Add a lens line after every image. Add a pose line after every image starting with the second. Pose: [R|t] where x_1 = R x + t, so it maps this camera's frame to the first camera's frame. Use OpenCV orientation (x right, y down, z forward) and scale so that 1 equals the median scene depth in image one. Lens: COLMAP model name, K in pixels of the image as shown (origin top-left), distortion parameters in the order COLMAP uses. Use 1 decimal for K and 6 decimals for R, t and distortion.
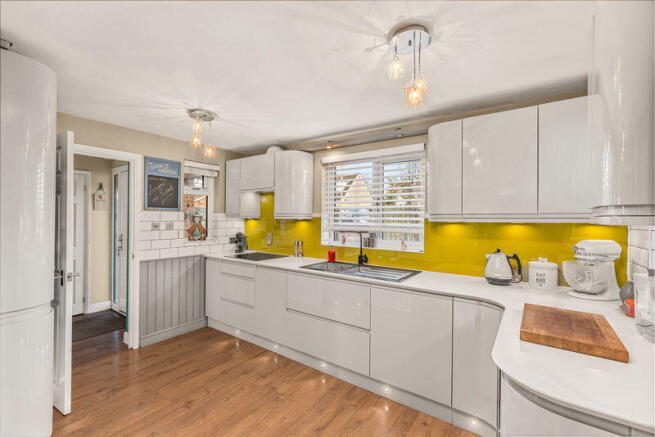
lens RADIAL K [[283.9, 0, 327.0], [0, 283.9, 220.2], [0, 0, 1]] dist [-0.014971, -0.000099]
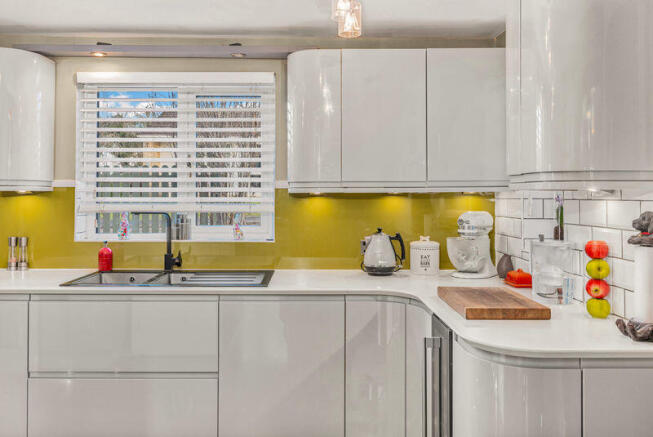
lens RADIAL K [[531.9, 0, 322.2], [0, 531.9, 194.8], [0, 0, 1]] dist [-0.004564, -0.009206]
pose [[0.799728, -0.006708, 0.600324, -0.320488], [0.009750, 0.999951, -0.001816, 0.011726], [-0.600283, 0.007306, 0.799754, -0.040640]]
